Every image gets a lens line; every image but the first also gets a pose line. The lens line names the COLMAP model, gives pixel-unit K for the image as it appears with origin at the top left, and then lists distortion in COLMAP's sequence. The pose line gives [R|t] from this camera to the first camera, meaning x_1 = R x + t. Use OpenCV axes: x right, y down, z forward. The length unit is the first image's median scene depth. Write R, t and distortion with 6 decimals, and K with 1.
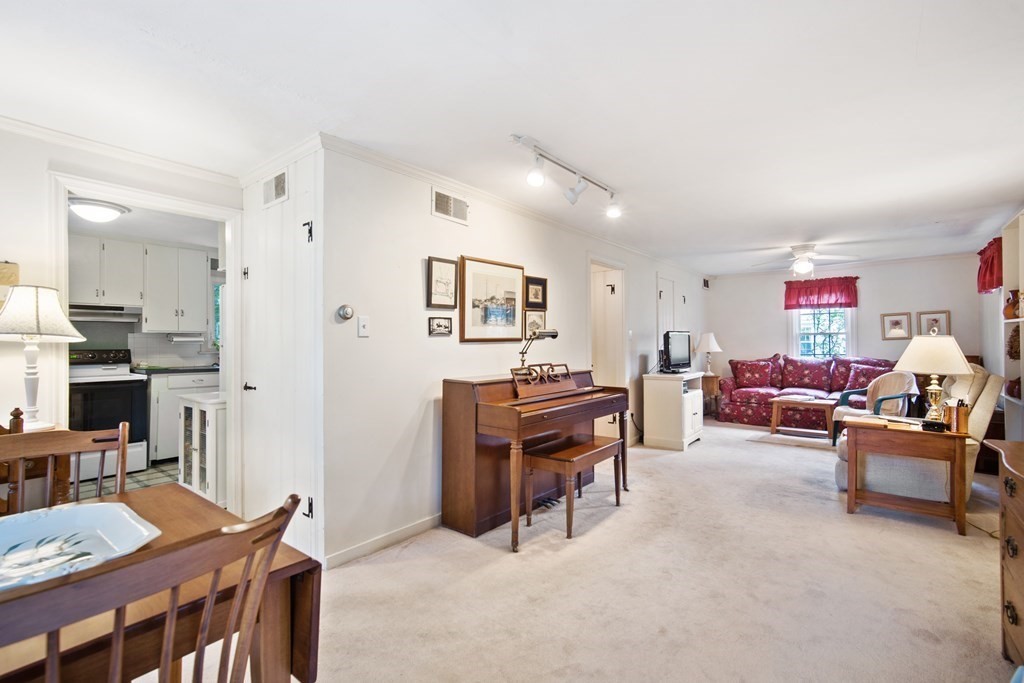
lens RADIAL K [[463.5, 0, 512.0], [0, 463.5, 341.5], [0, 0, 1]] dist [0.000649, 0.000179]
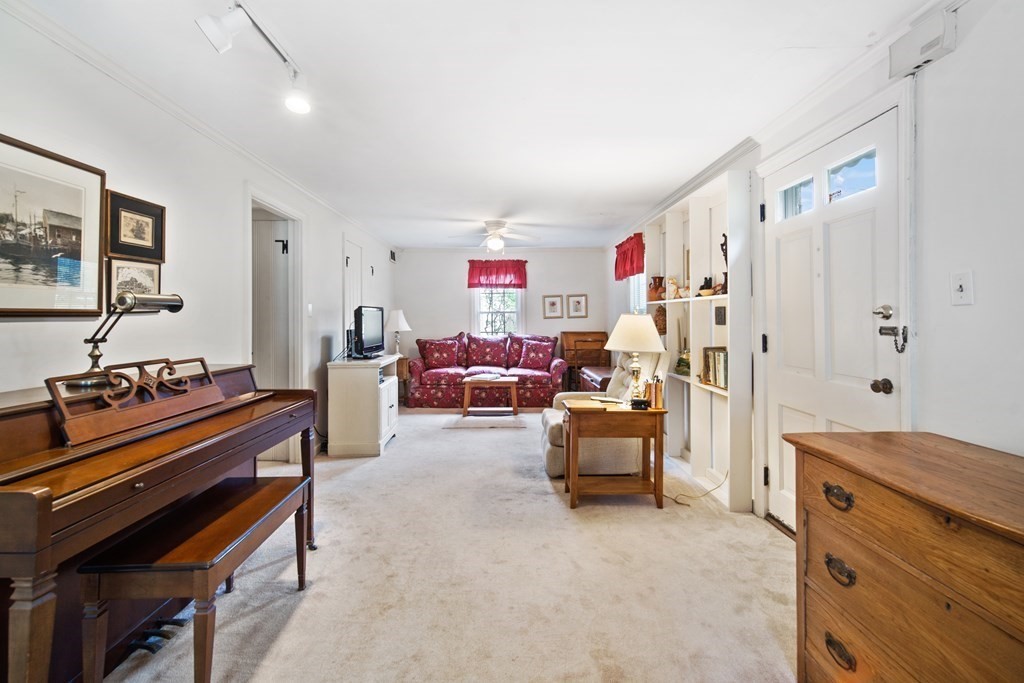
lens RADIAL K [[458.9, 0, 508.7], [0, 458.9, 317.3], [0, 0, 1]] dist [0.000467, 0.000818]
pose [[0.773121, 0.006452, 0.634226, 0.036925], [-0.002867, 0.999974, -0.006678, 0.001423], [-0.634252, 0.003345, 0.773119, 0.244483]]
